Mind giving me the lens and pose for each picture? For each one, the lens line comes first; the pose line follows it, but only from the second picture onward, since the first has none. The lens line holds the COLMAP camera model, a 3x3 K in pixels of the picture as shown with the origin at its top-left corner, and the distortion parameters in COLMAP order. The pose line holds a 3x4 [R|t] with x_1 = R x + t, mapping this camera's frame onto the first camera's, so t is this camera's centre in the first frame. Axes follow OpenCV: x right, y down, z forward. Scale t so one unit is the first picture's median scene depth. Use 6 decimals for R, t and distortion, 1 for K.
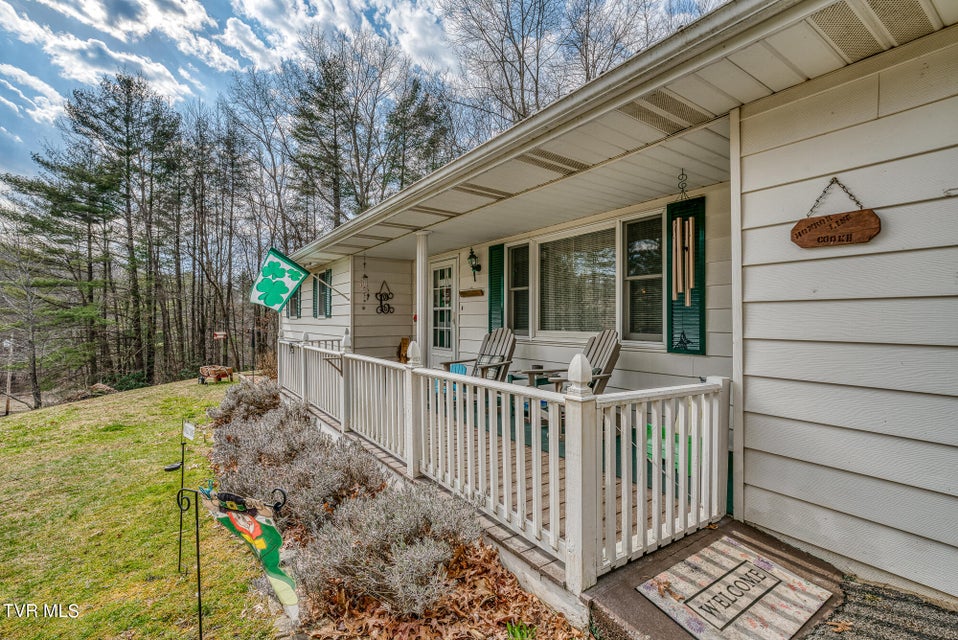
lens RADIAL K [[437.9, 0, 475.0], [0, 437.9, 322.8], [0, 0, 1]] dist [-0.003700, -0.000683]
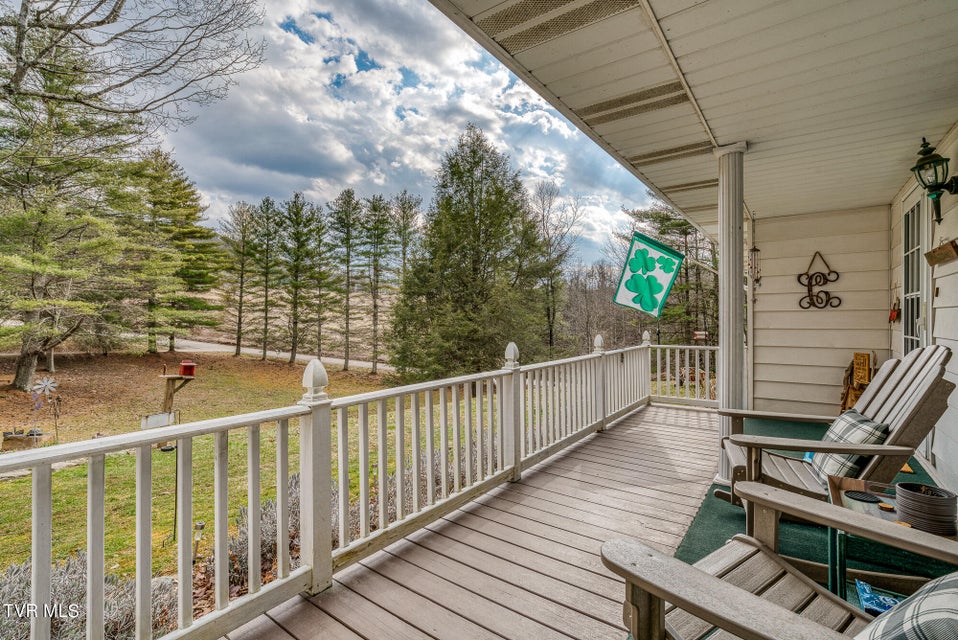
lens RADIAL K [[437.9, 0, 482.1], [0, 437.9, 321.6], [0, 0, 1]] dist [-0.003700, -0.000683]
pose [[0.316925, 0.001827, -0.948449, 0.199070], [0.002491, 0.999993, 0.002759, -0.006513], [0.948447, -0.003237, 0.316918, 0.401573]]
